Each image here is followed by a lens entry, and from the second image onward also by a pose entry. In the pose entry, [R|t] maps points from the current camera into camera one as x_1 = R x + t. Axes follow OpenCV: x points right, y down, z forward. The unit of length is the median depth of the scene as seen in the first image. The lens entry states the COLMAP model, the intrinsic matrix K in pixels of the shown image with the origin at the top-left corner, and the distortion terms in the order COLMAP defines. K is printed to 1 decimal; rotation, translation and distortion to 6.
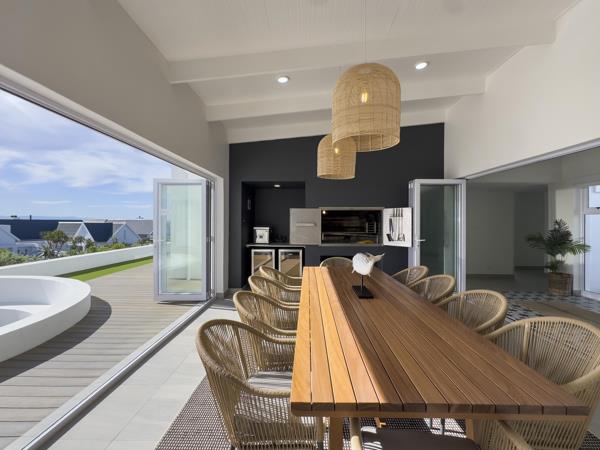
lens RADIAL K [[280.4, 0, 300.0], [0, 280.4, 225.0], [0, 0, 1]] dist [-0.000930, -0.000033]
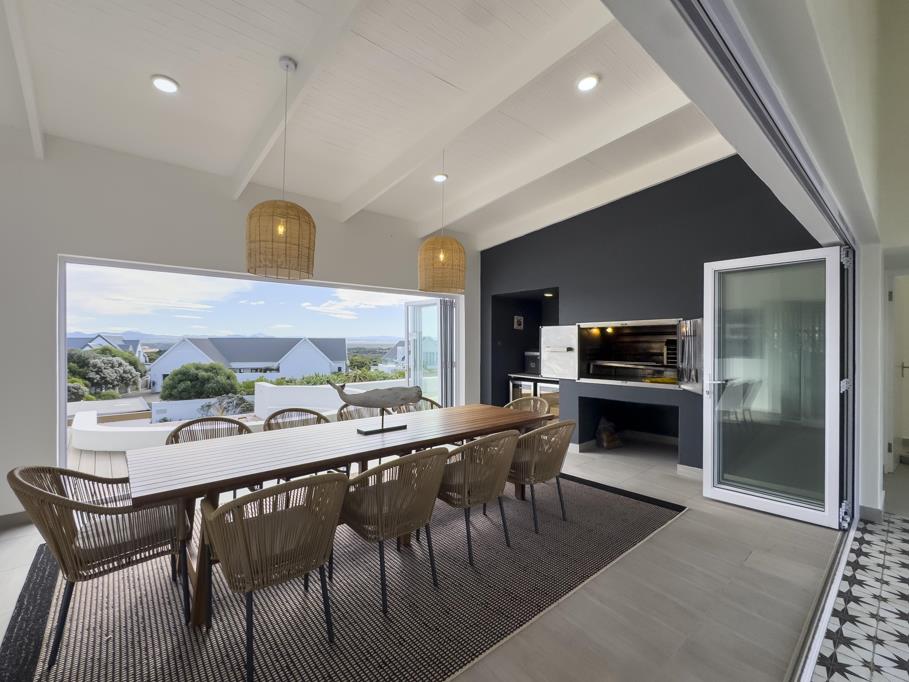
lens RADIAL K [[398.8, 0, 454.5], [0, 398.8, 341.0], [0, 0, 1]] dist [-0.001359, -0.000253]
pose [[0.671435, -0.006622, -0.741034, 0.577357], [-0.004759, 0.999901, -0.013247, -0.007158], [0.741048, 0.012421, 0.671337, 0.148351]]
